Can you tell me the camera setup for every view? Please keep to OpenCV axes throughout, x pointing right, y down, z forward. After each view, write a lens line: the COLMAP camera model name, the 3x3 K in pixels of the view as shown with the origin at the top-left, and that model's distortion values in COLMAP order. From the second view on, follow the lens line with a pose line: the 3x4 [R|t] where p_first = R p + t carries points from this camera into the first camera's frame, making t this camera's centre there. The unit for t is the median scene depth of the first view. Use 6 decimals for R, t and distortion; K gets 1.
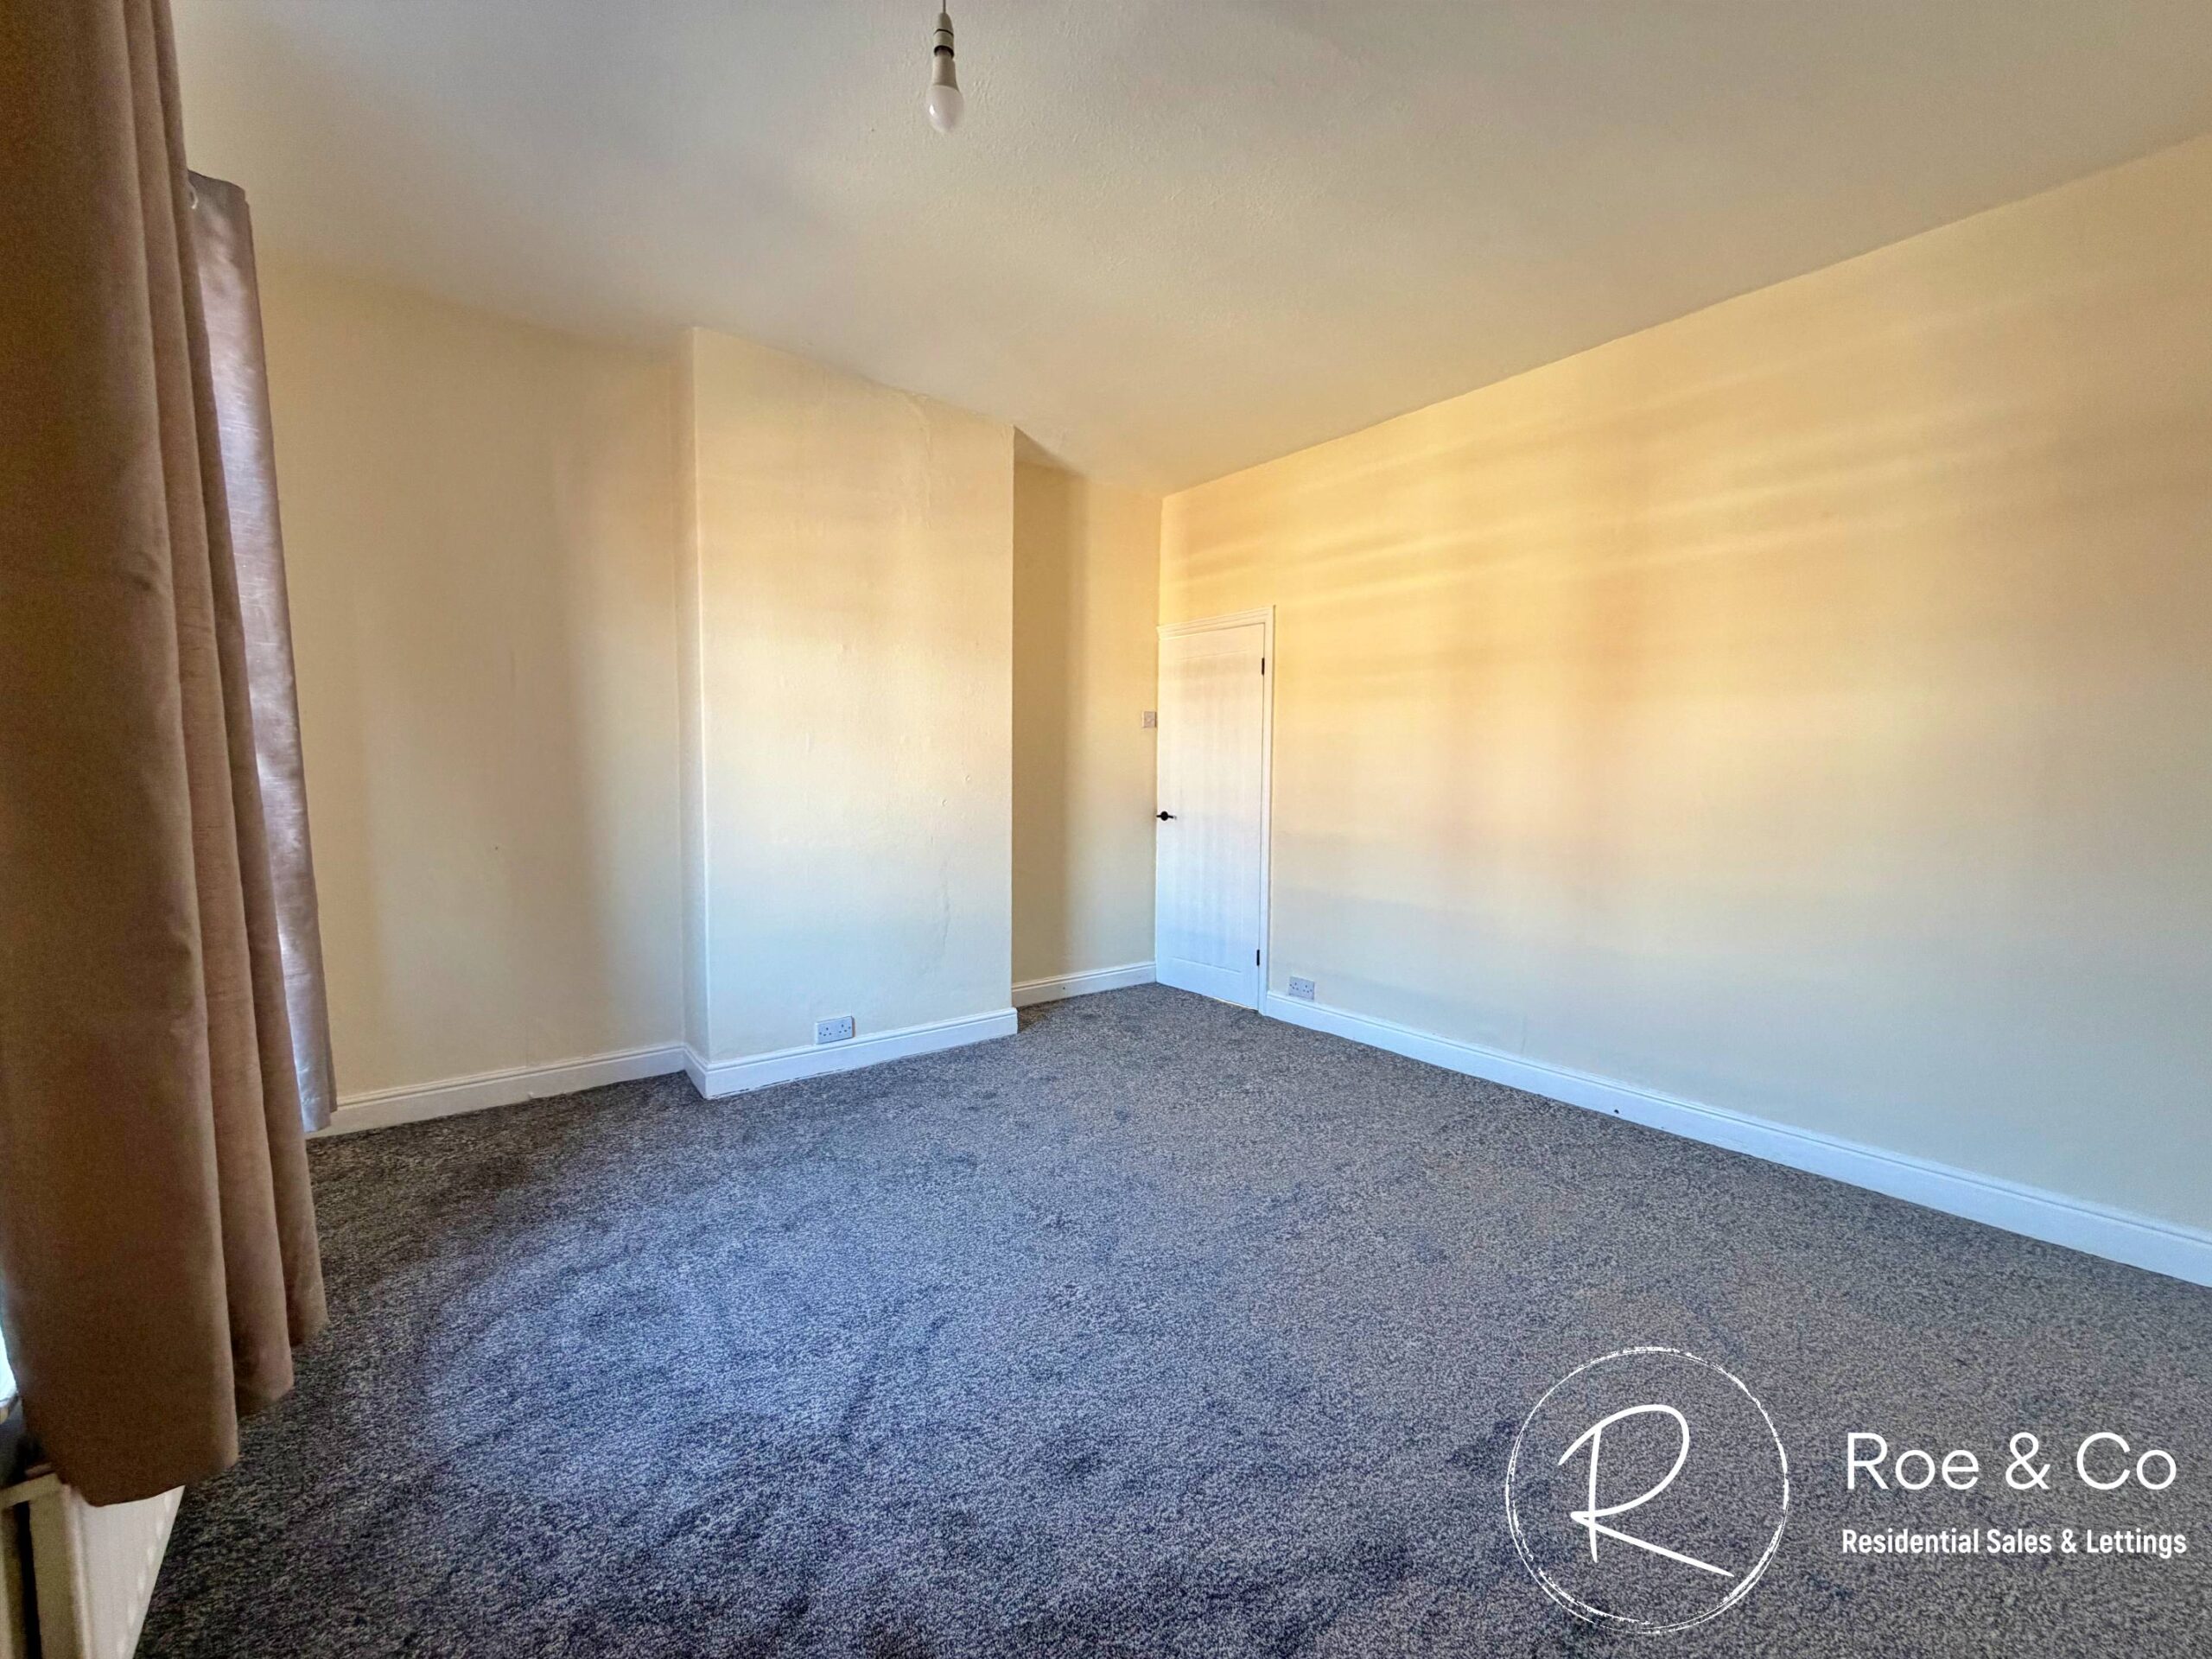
lens RADIAL K [[883.9, 0, 1092.6], [0, 883.9, 814.0], [0, 0, 1]] dist [0.001189, -0.000203]
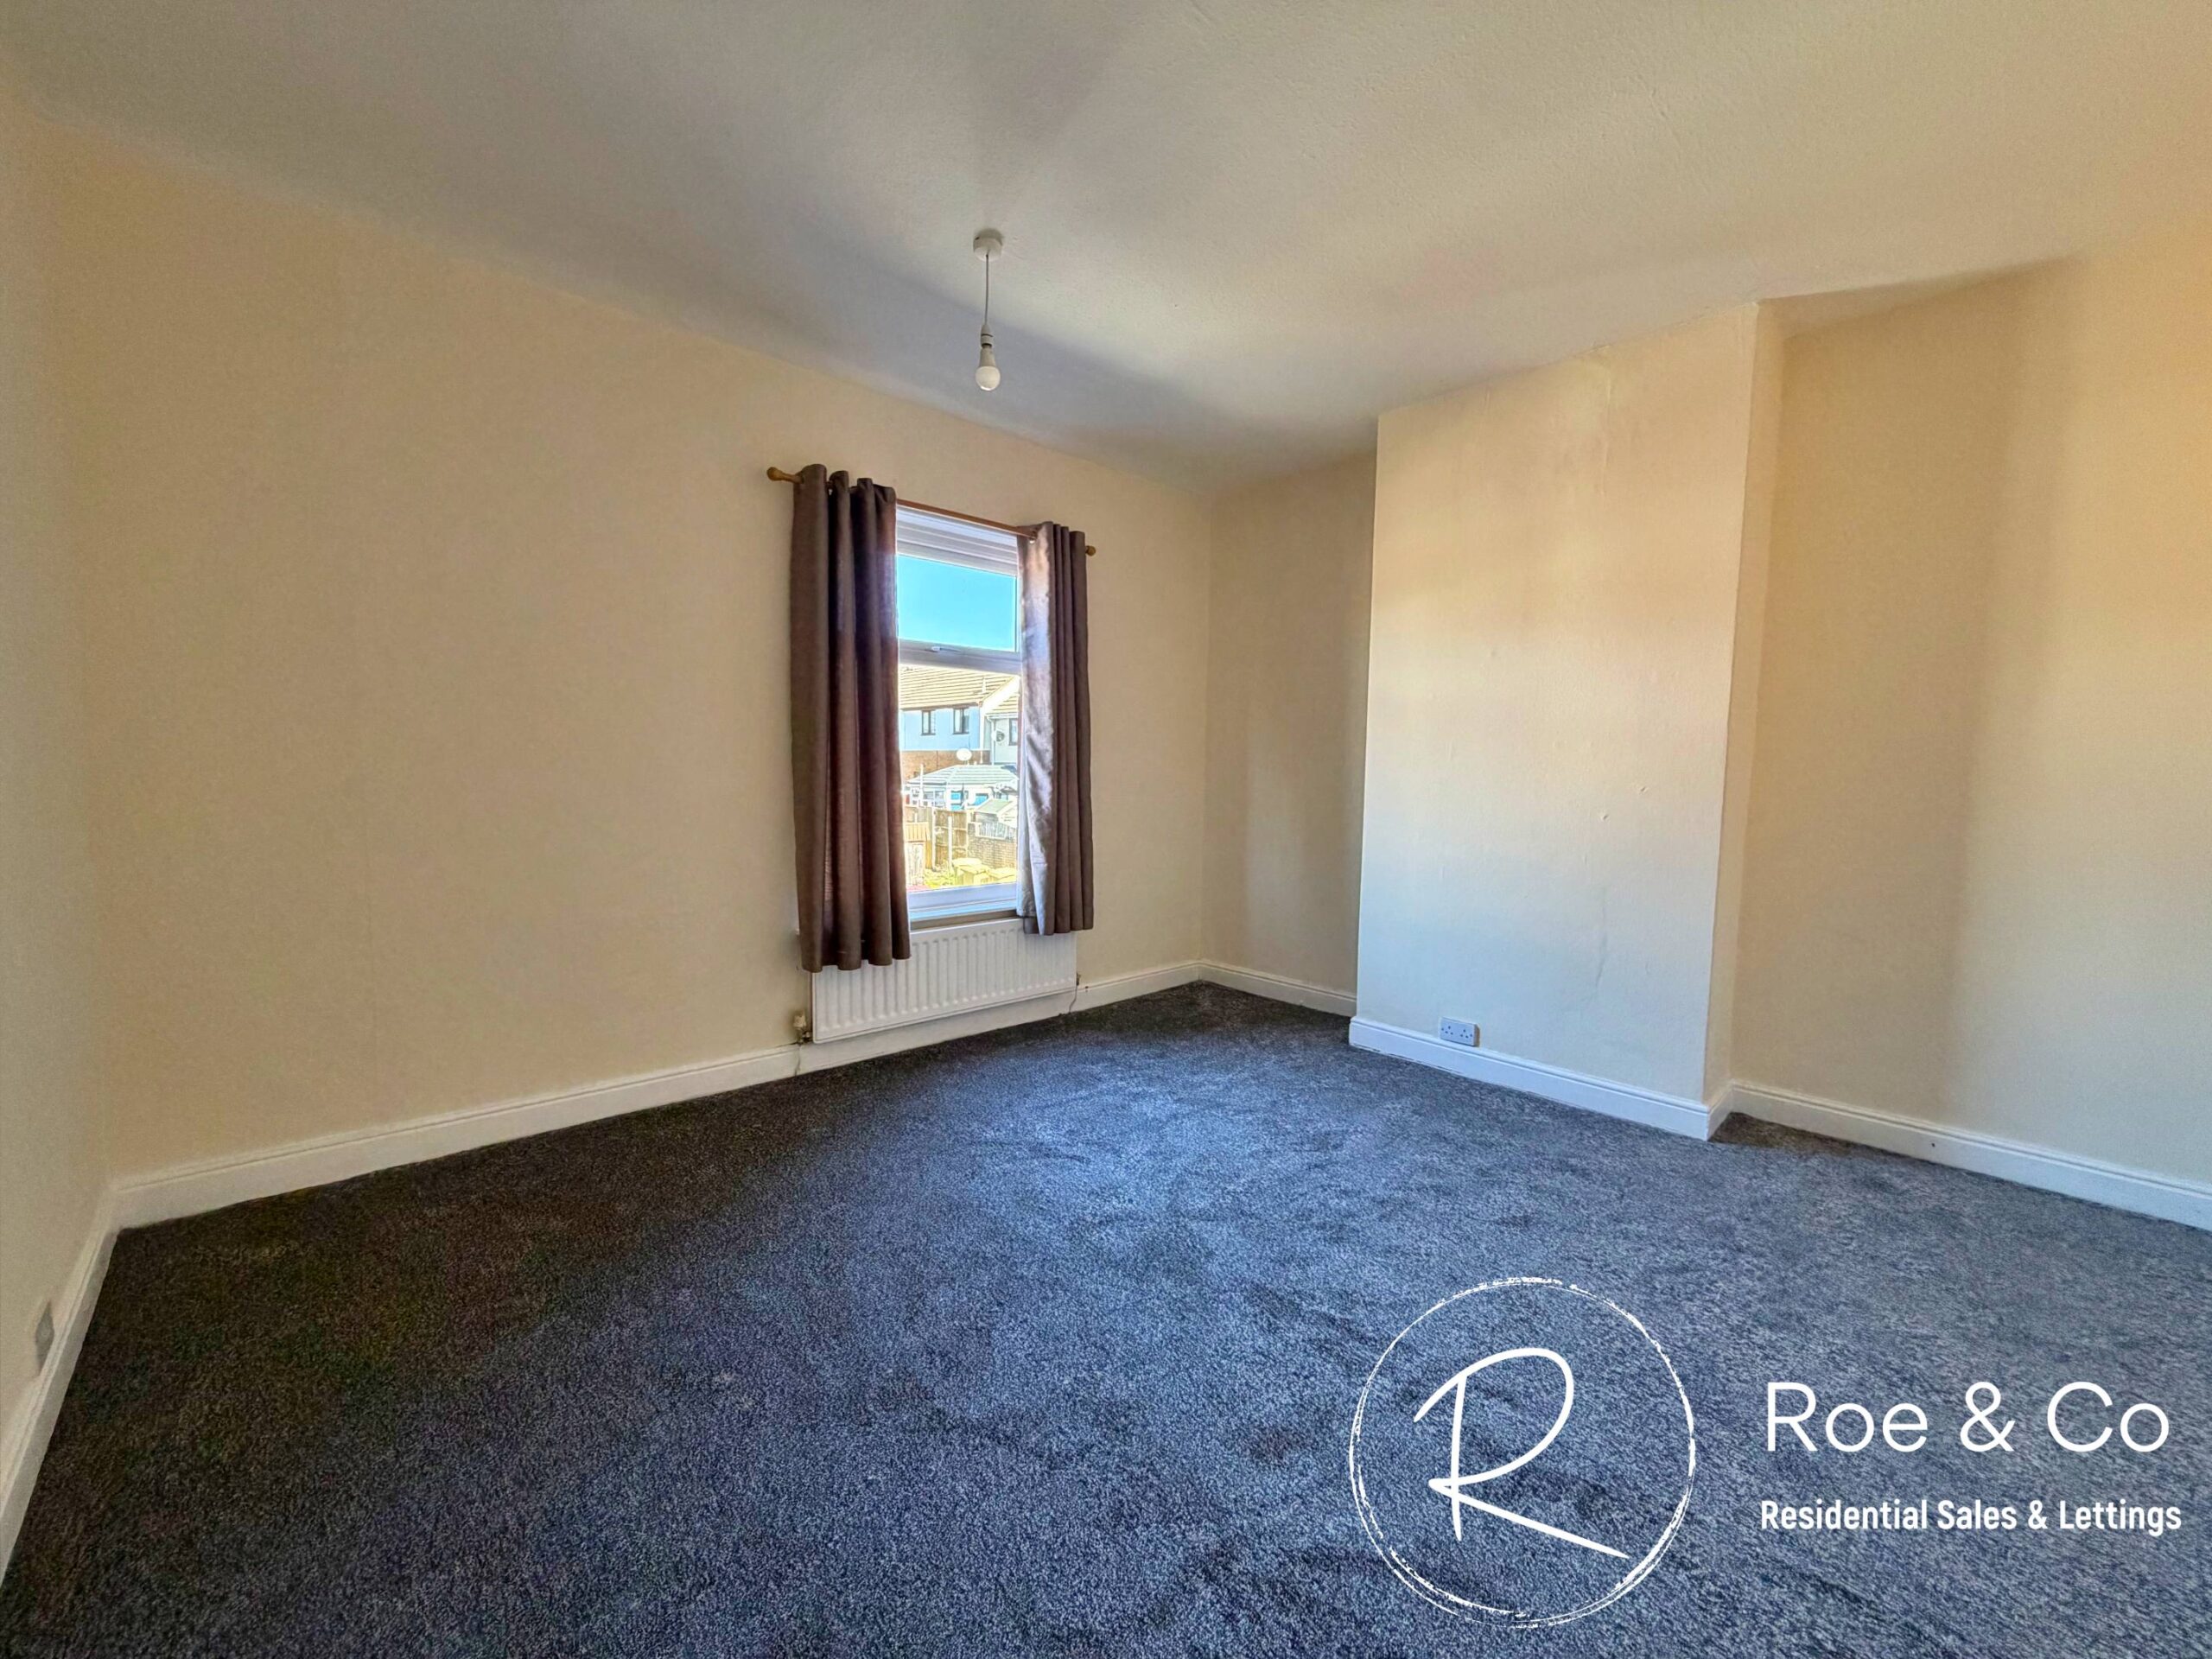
lens RADIAL K [[883.9, 0, 1111.4], [0, 883.9, 826.0], [0, 0, 1]] dist [0.001189, -0.000203]
pose [[0.071032, 0.054527, -0.995983, 0.673067], [-0.059555, 0.996955, 0.050333, -0.020419], [0.995695, 0.055740, 0.074063, 0.503987]]
